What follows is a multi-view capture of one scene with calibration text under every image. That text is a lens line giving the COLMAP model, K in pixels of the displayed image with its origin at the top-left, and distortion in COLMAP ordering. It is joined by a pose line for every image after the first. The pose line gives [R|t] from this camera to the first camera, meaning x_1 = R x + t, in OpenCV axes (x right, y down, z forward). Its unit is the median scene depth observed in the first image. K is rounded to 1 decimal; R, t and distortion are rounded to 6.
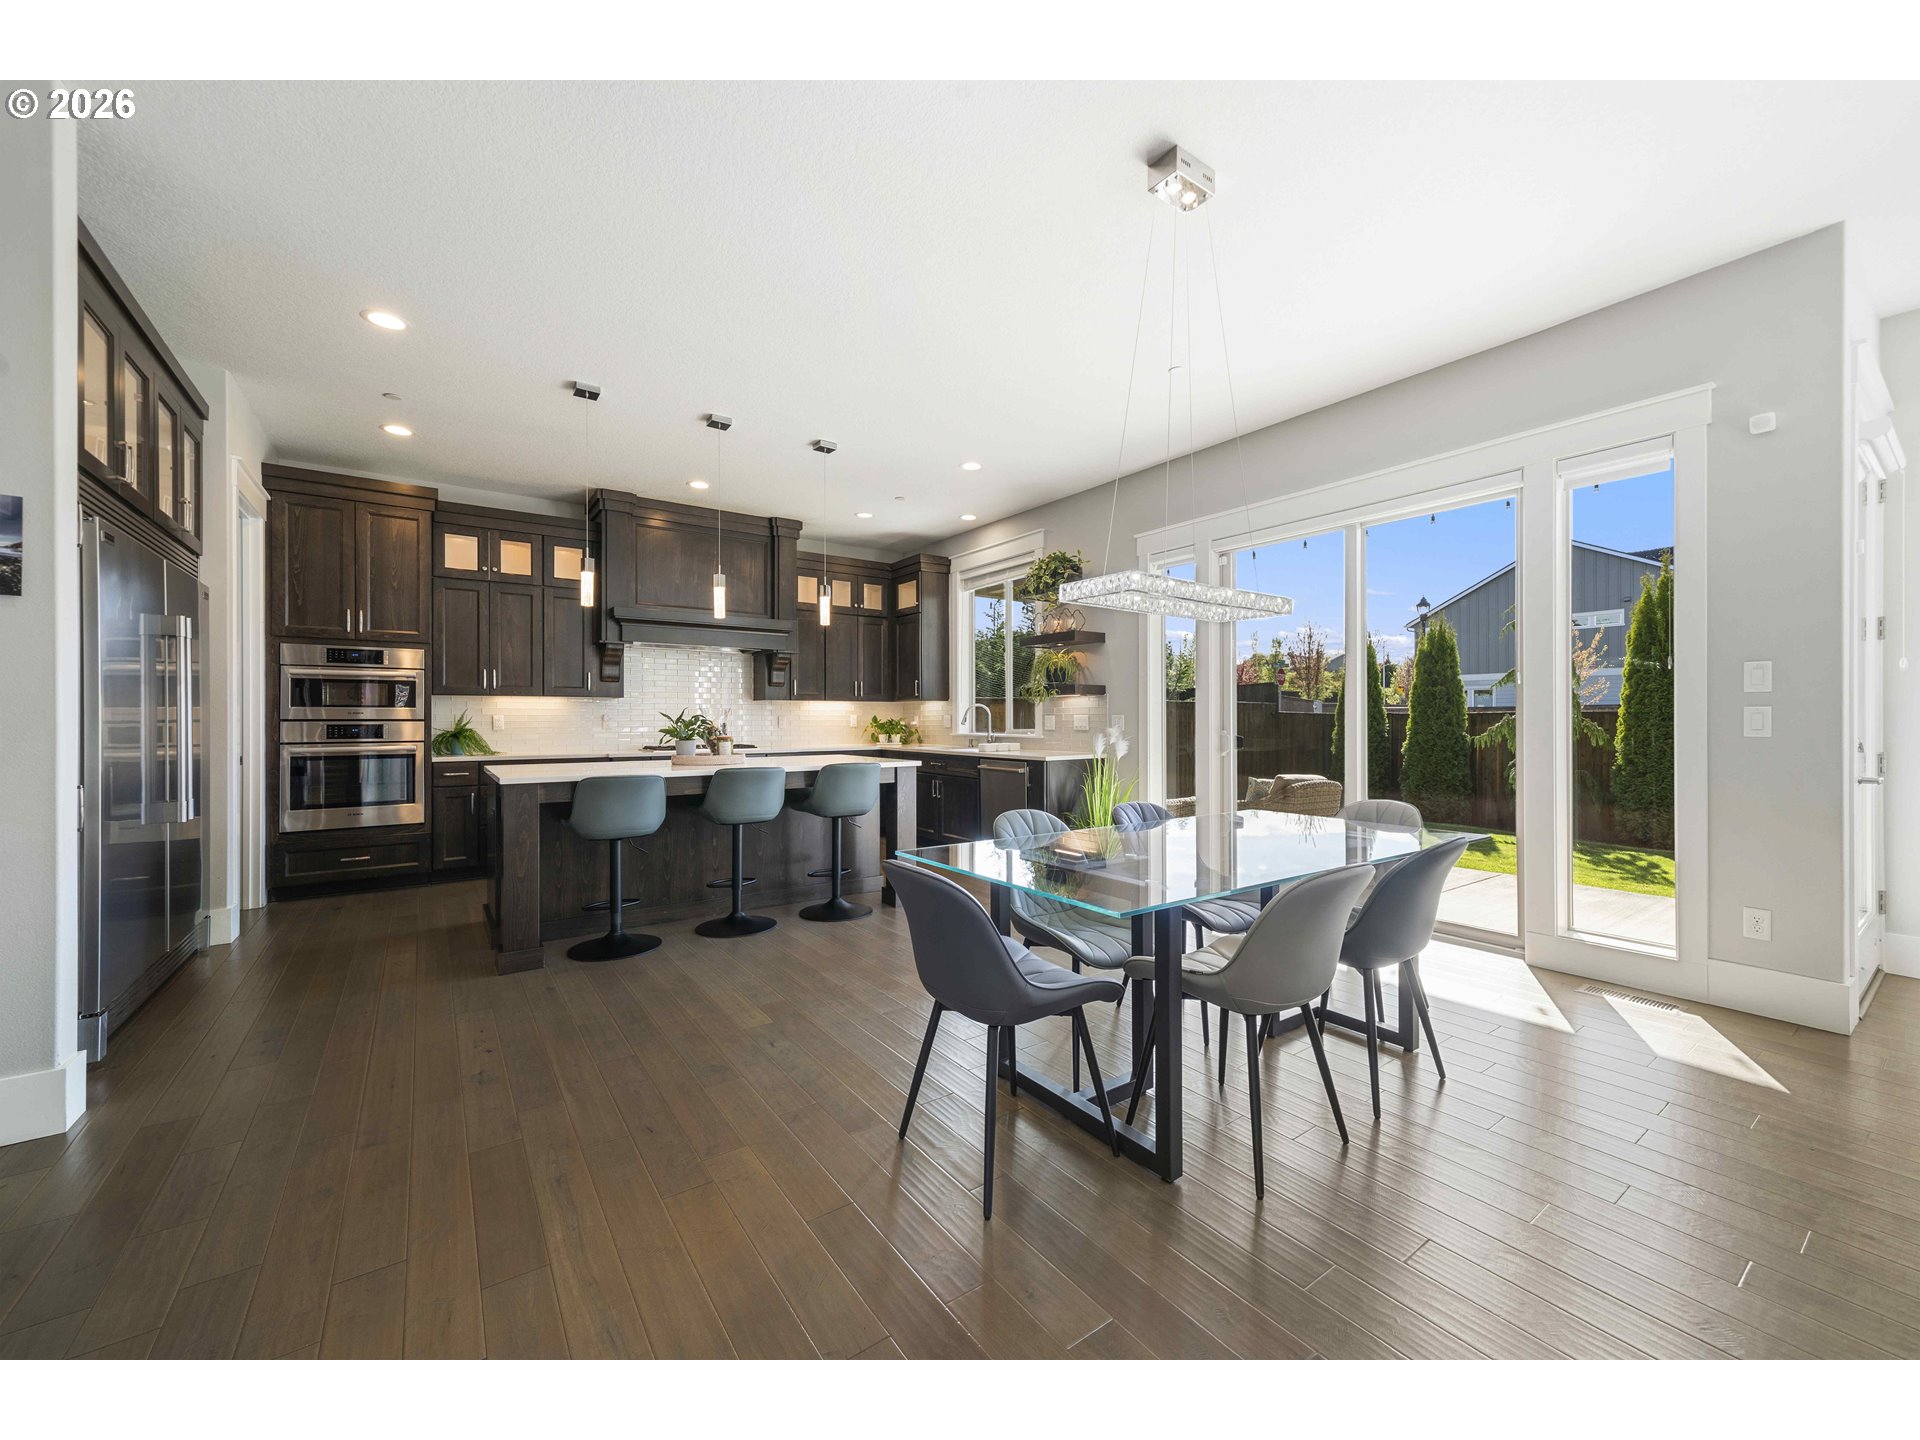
lens RADIAL K [[744.5, 0, 966.5], [0, 744.5, 717.1], [0, 0, 1]] dist [0.008379, -0.000304]
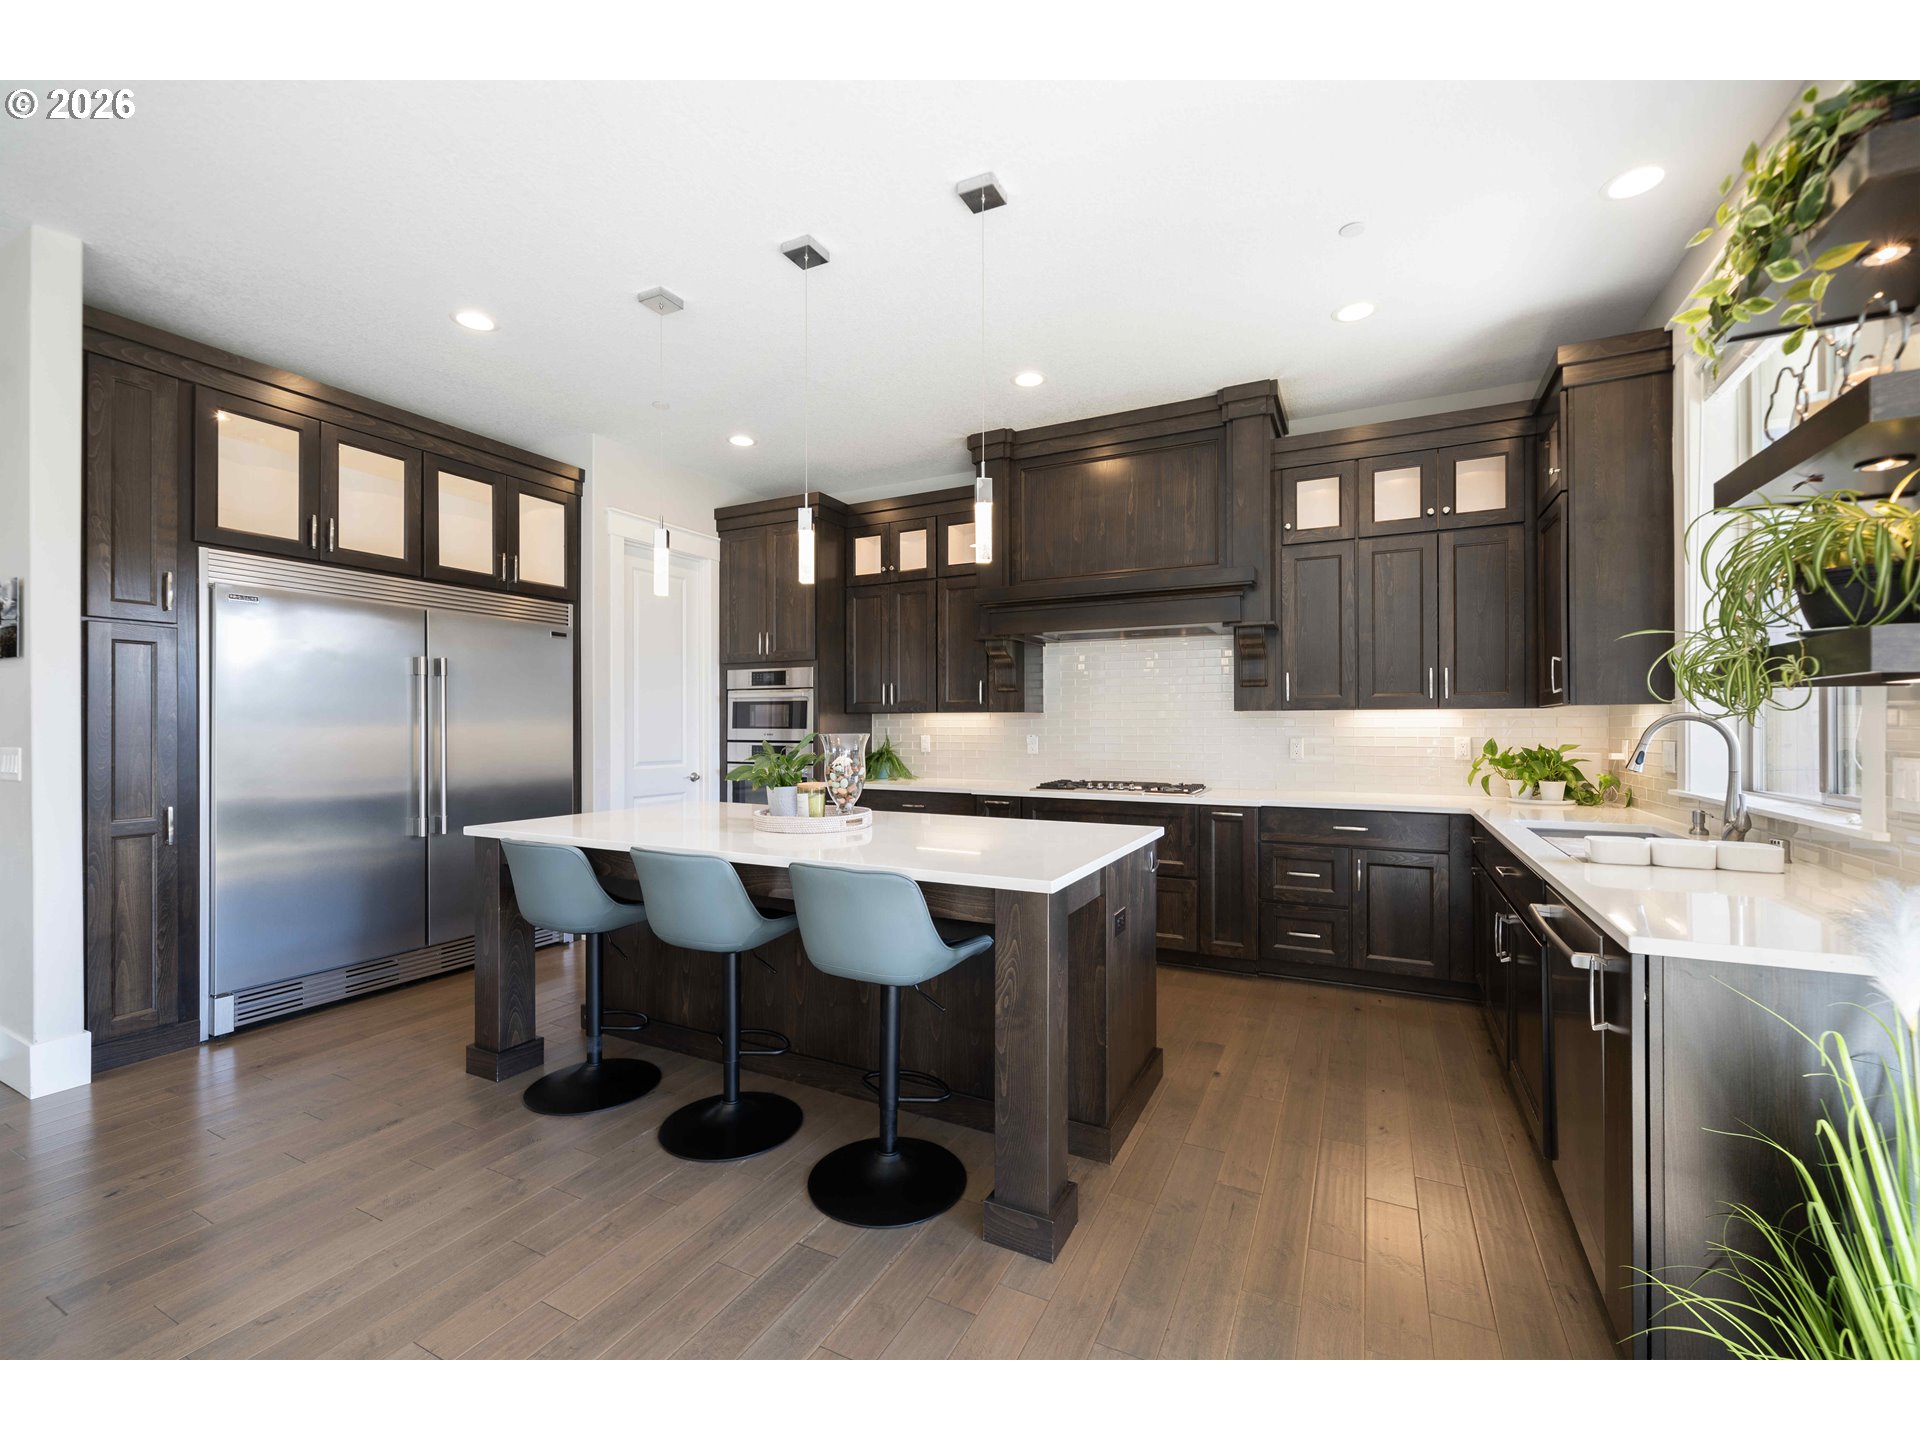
lens RADIAL K [[791.8, 0, 977.2], [0, 791.8, 730.3], [0, 0, 1]] dist [0.001459, -0.000214]
pose [[0.460484, 0.003197, -0.887663, 0.242231], [0.001696, 0.999989, 0.004481, -0.014257], [0.887667, -0.003569, 0.460473, 0.694729]]
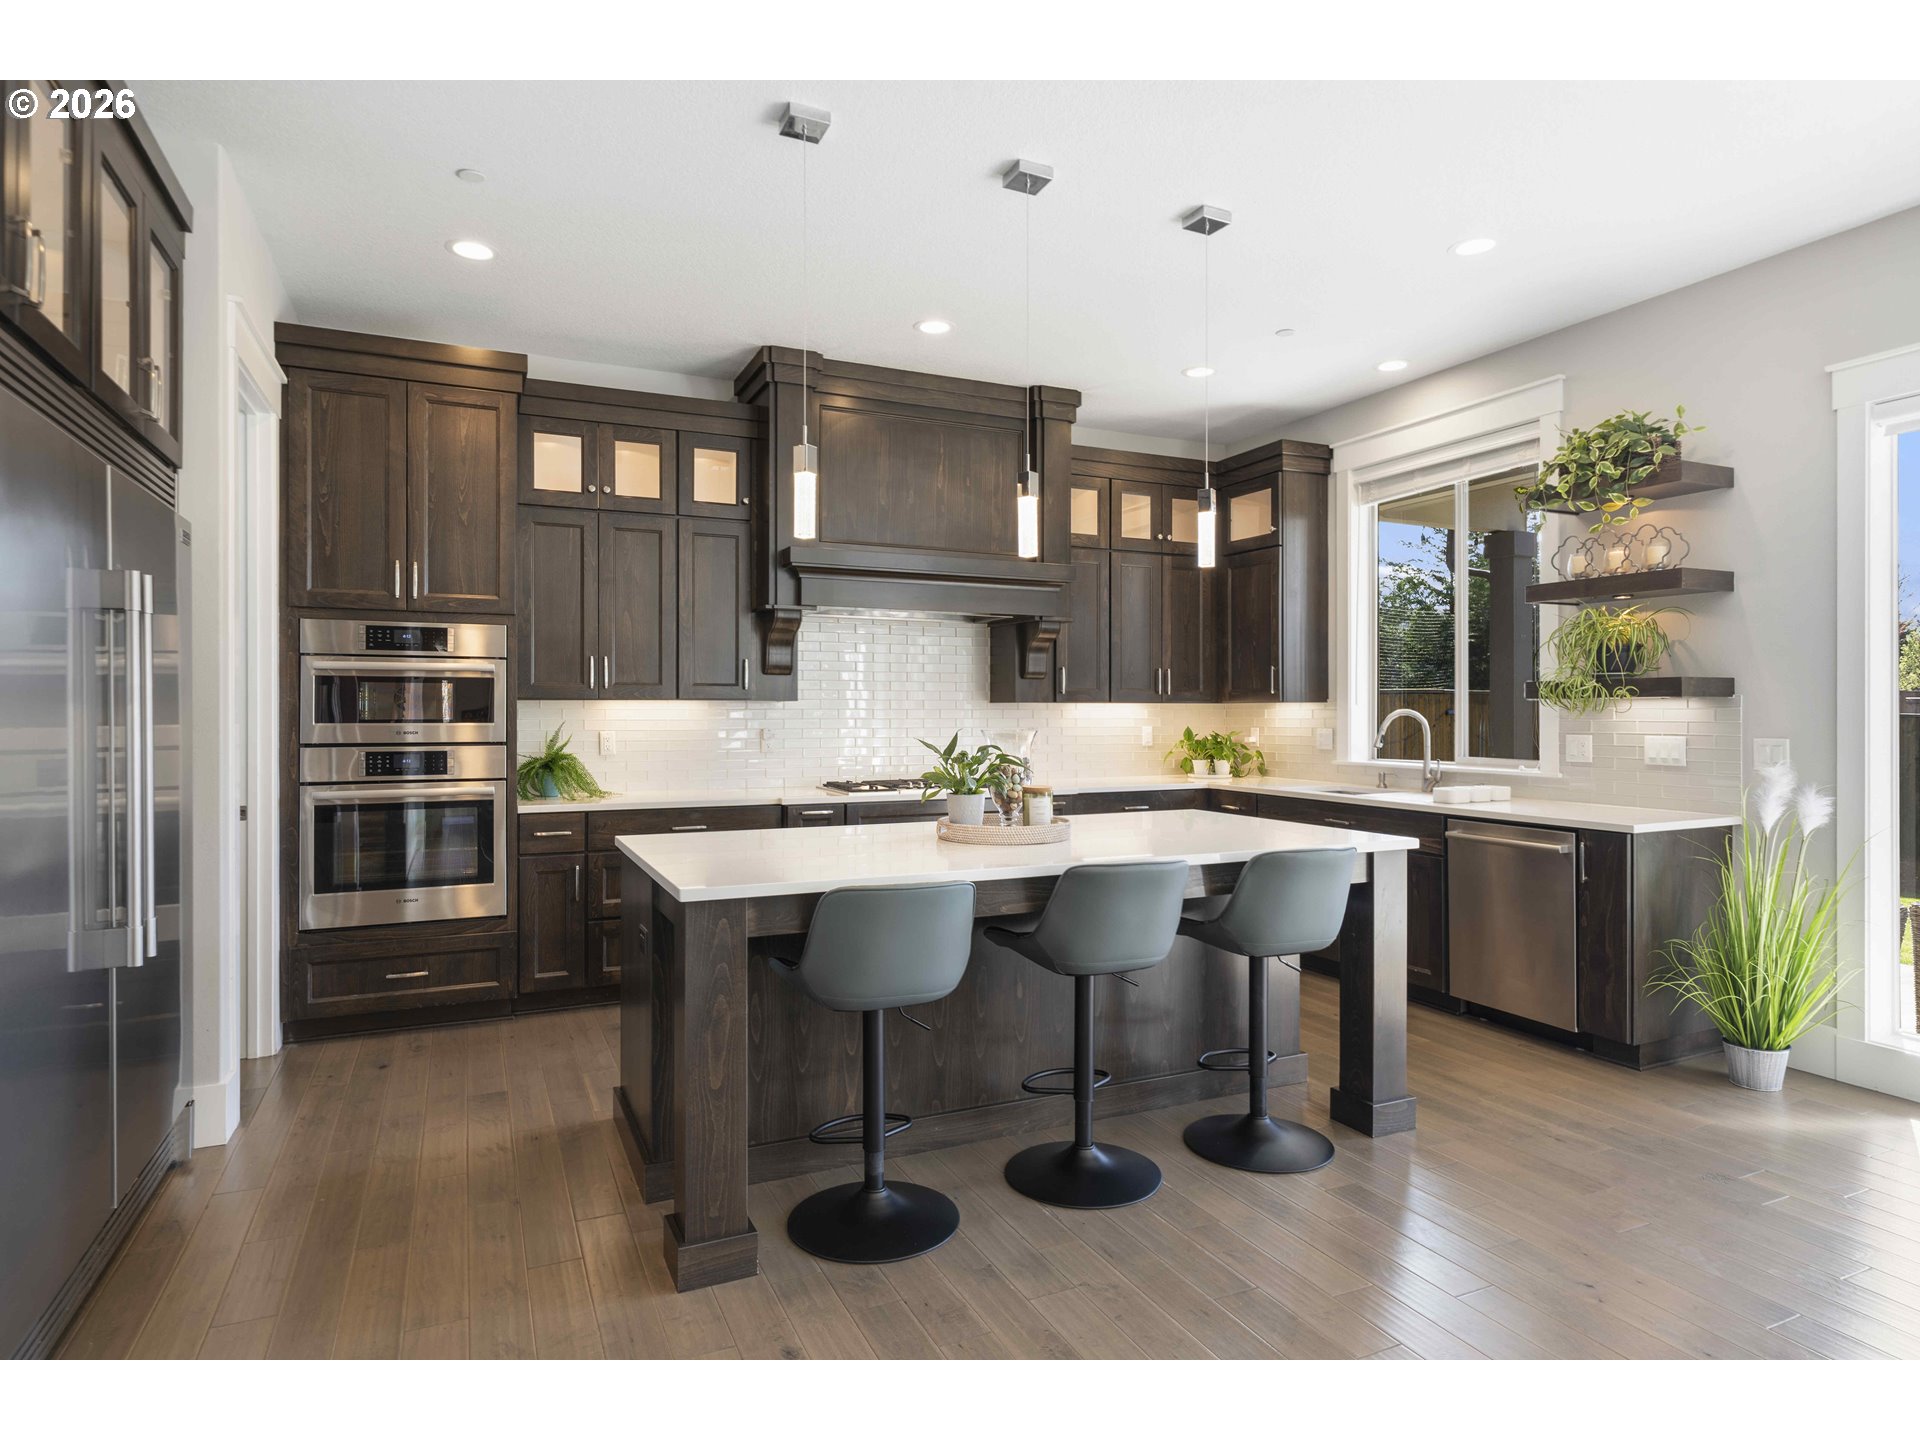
lens RADIAL K [[1071.0, 0, 959.3], [0, 1071.0, 711.9], [0, 0, 1]] dist [0.000719, 0.001155]
pose [[0.981233, 0.002224, -0.192812, -0.195805], [-0.001750, 0.999995, 0.002630, -0.022927], [0.192817, -0.002244, 0.981232, 0.219348]]
